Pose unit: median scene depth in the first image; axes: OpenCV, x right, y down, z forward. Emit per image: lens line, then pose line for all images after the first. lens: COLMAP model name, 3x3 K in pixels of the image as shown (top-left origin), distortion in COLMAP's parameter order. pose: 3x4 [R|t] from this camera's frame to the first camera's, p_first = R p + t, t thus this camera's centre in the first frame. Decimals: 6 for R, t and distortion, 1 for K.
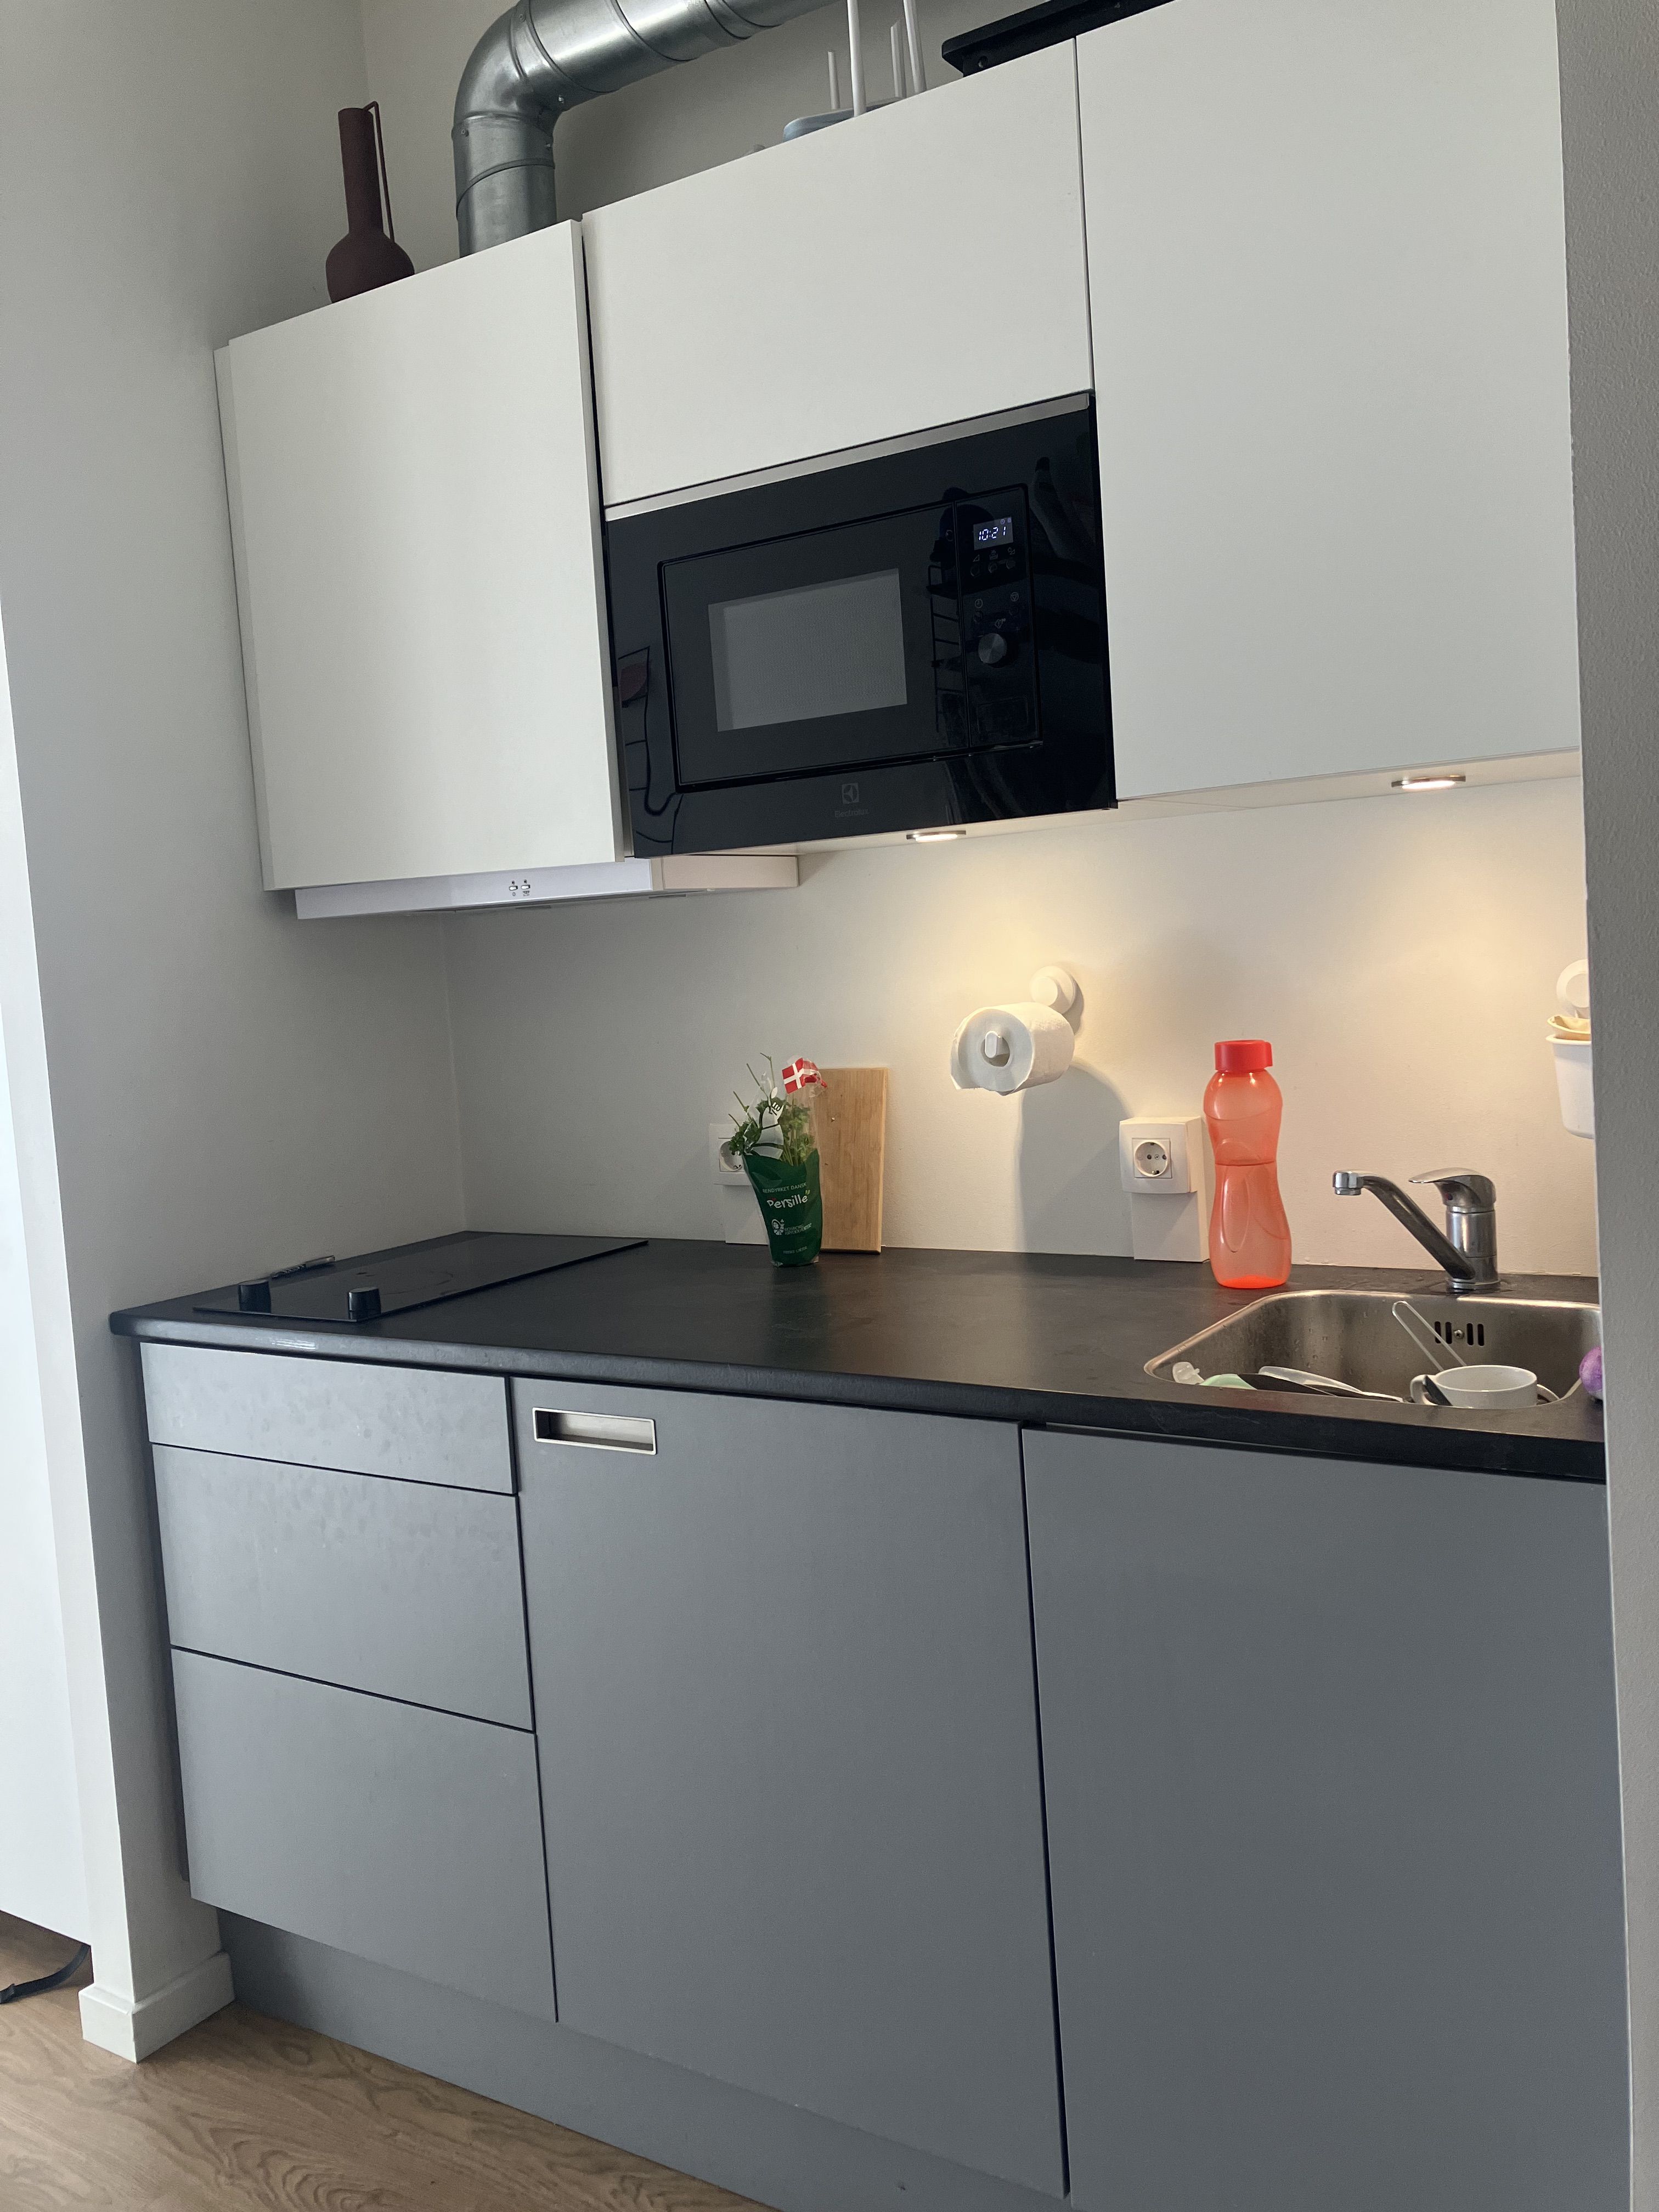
lens RADIAL K [[1809.2, 0, 827.9], [0, 1809.2, 1096.2], [0, 0, 1]] dist [0.011133, -0.002682]
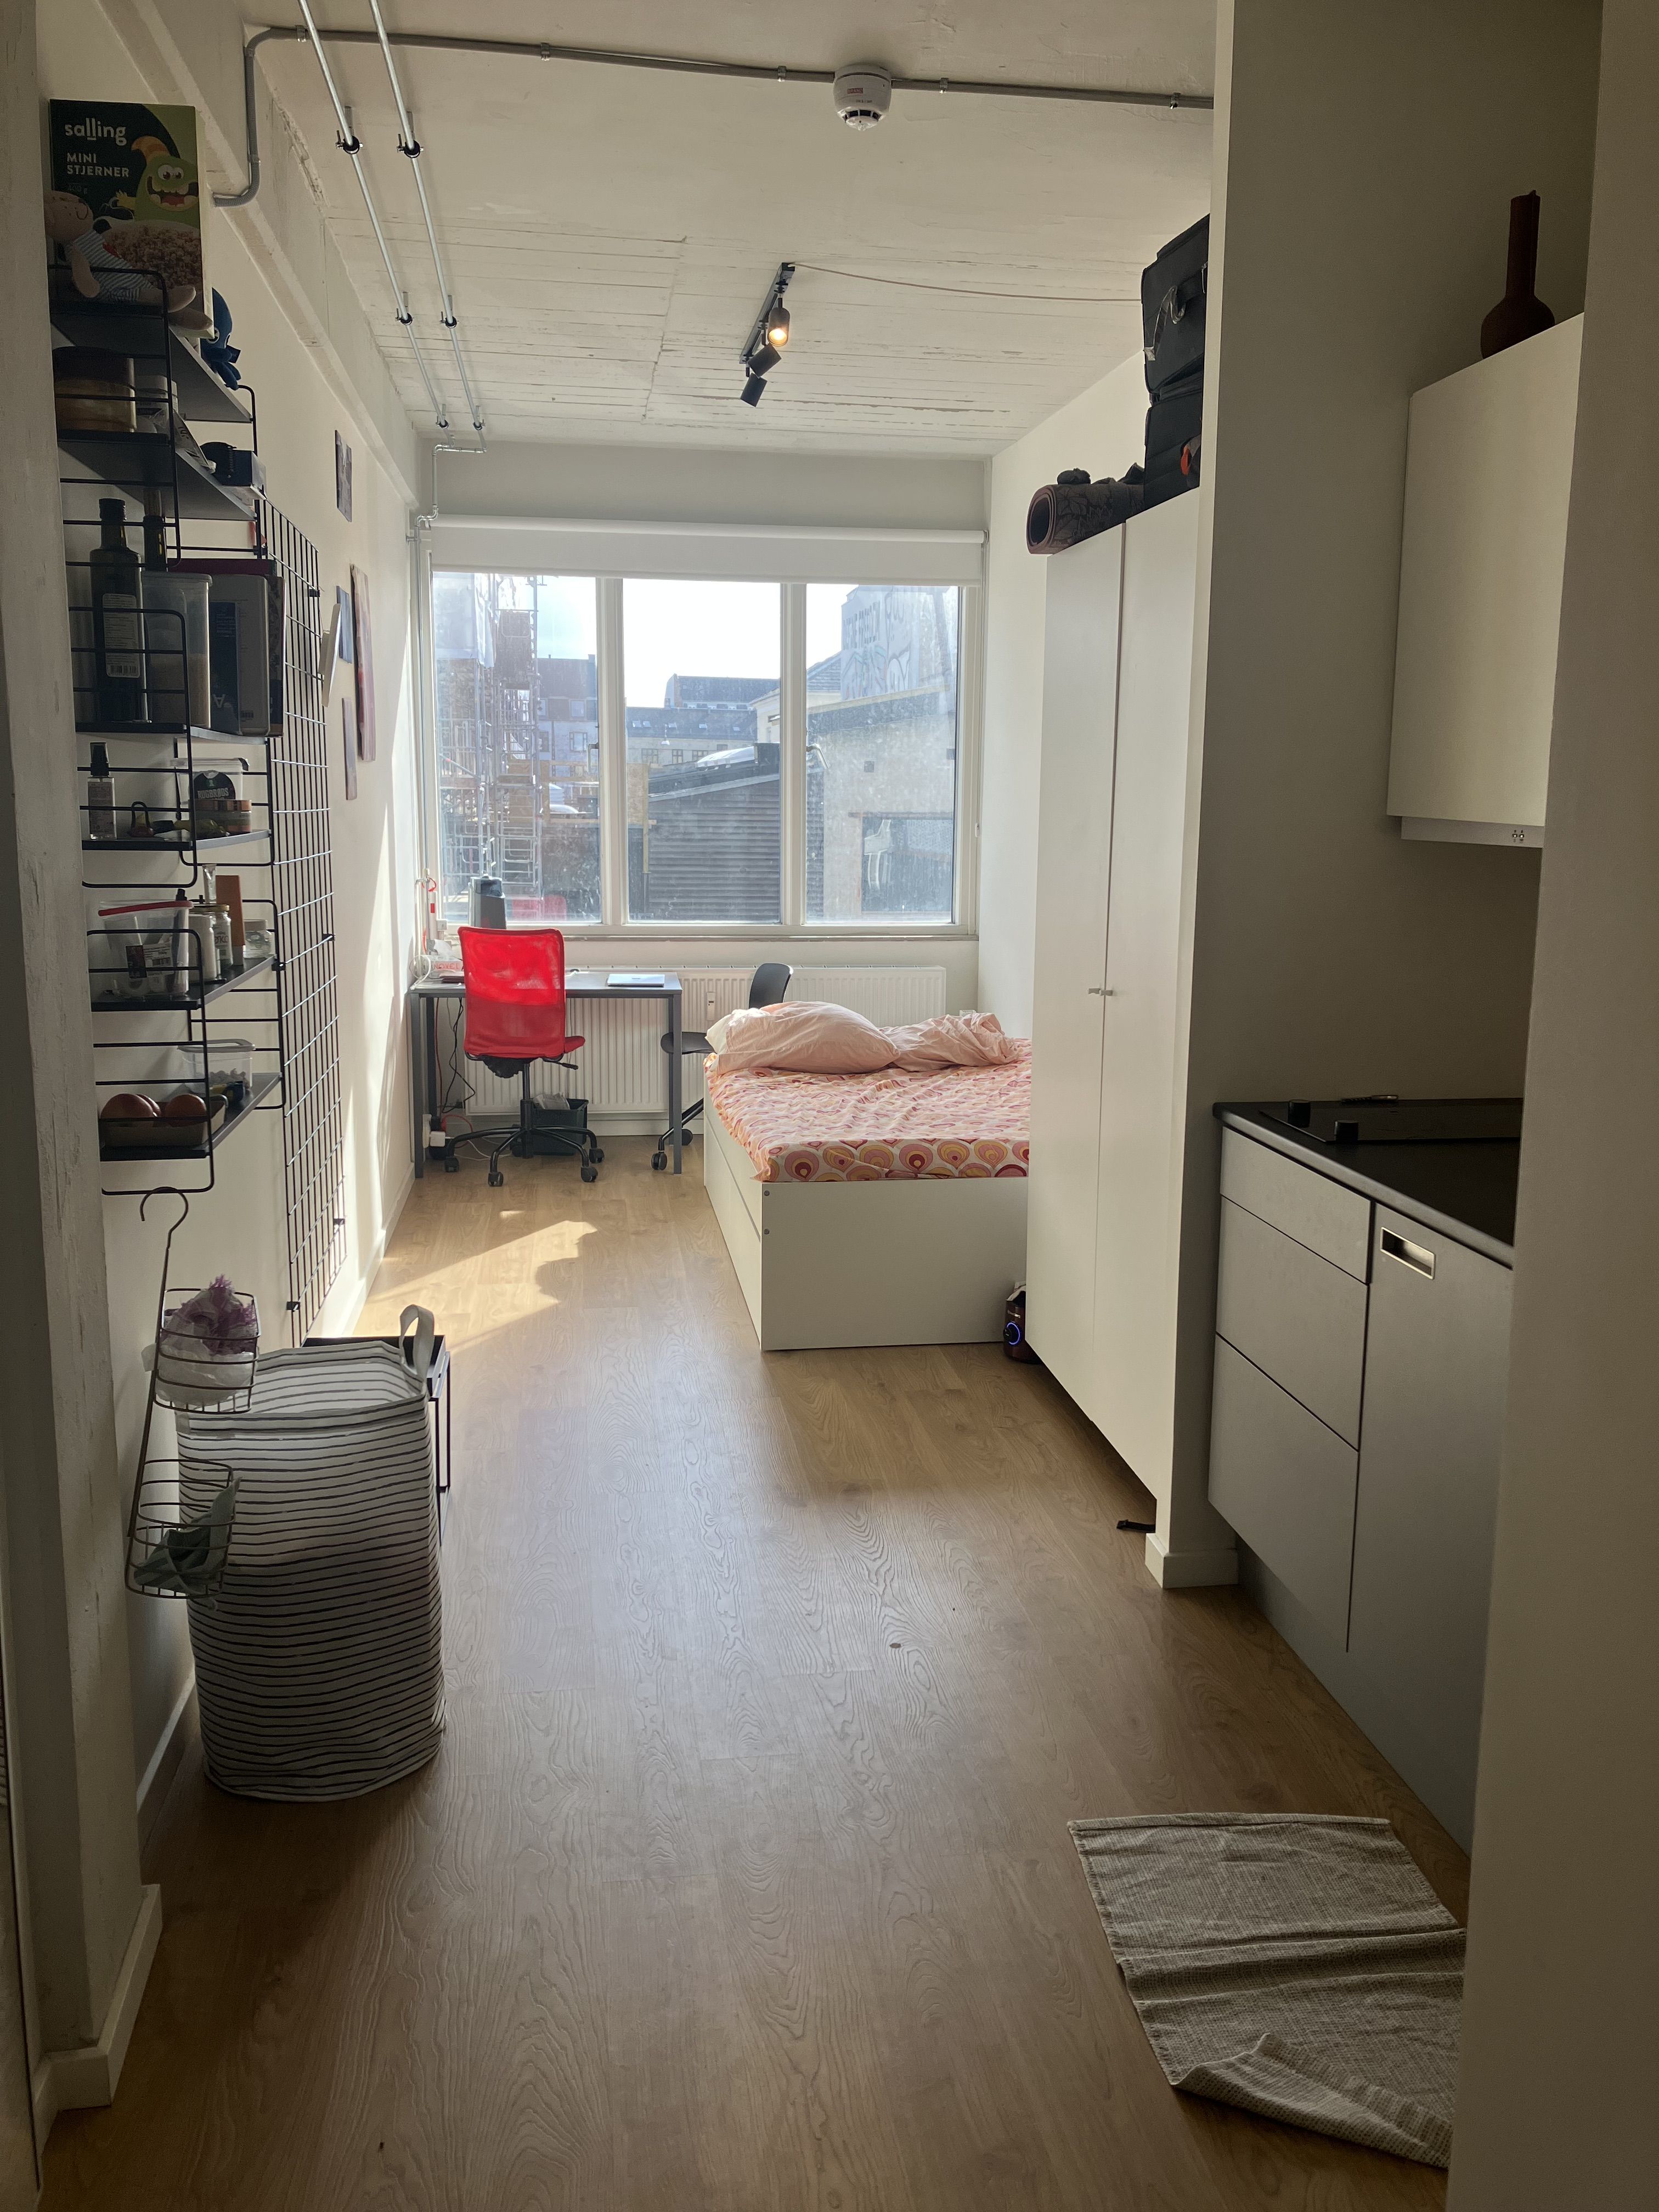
lens RADIAL K [[1809.2, 0, 831.0], [0, 1809.2, 1107.4], [0, 0, 1]] dist [0.011133, -0.002682]
pose [[0.646947, 0.196720, -0.736723, 0.482850], [-0.106564, 0.979993, 0.168100, -0.090854], [0.755052, -0.030244, 0.654966, -0.195413]]
